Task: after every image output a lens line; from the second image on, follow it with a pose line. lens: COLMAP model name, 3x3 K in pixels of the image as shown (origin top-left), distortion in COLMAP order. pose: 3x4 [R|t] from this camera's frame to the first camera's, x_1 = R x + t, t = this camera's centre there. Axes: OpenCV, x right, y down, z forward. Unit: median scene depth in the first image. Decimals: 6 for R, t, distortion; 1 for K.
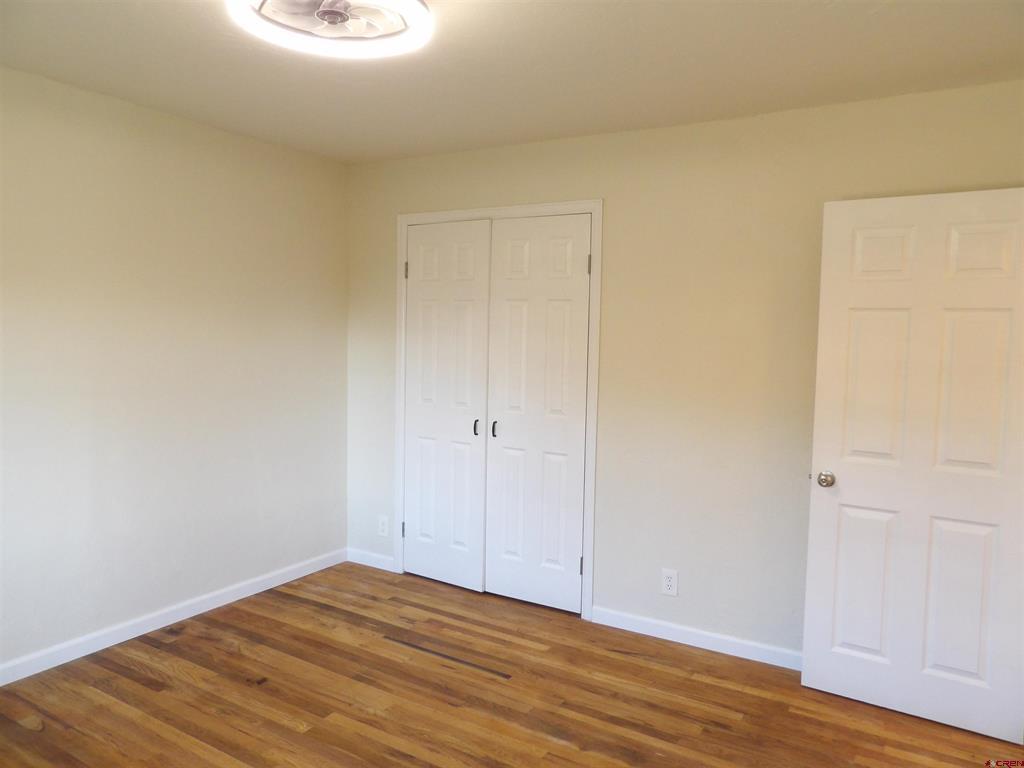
lens RADIAL K [[729.0, 0, 516.2], [0, 729.0, 374.0], [0, 0, 1]] dist [-0.043902, 0.059007]
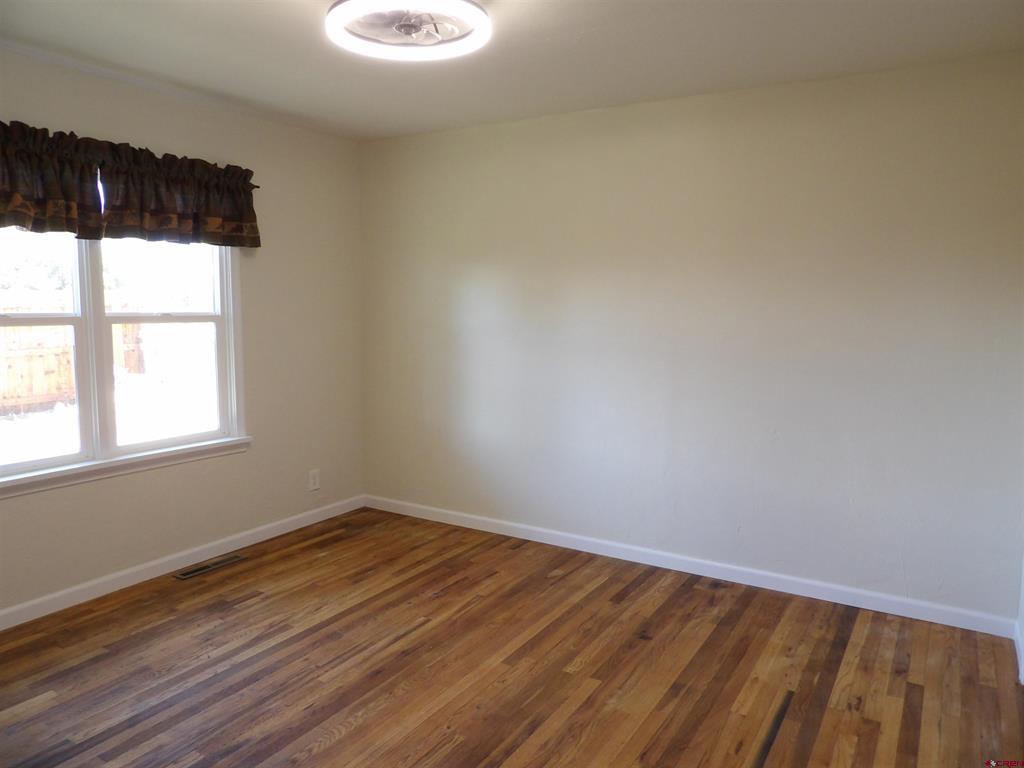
lens RADIAL K [[729.0, 0, 516.2], [0, 729.0, 374.0], [0, 0, 1]] dist [-0.043902, 0.059007]
pose [[-0.014160, 0.073923, -0.997163, 0.600460], [-0.066858, 0.994962, 0.074709, -0.010795], [0.997662, 0.067726, -0.009146, 0.742417]]
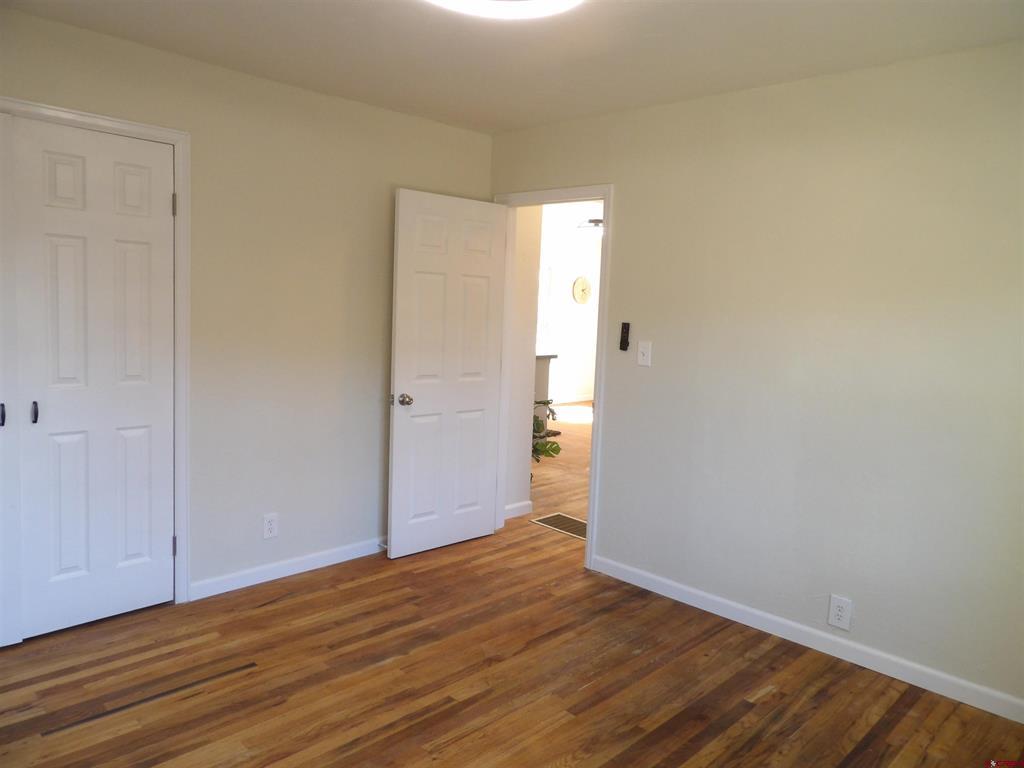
lens RADIAL K [[729.0, 0, 516.2], [0, 729.0, 374.0], [0, 0, 1]] dist [-0.043902, 0.059007]
pose [[0.229278, -0.104907, 0.967691, -0.748489], [0.021981, 0.994480, 0.102603, -0.031691], [-0.973113, -0.002254, 0.230318, 0.449398]]
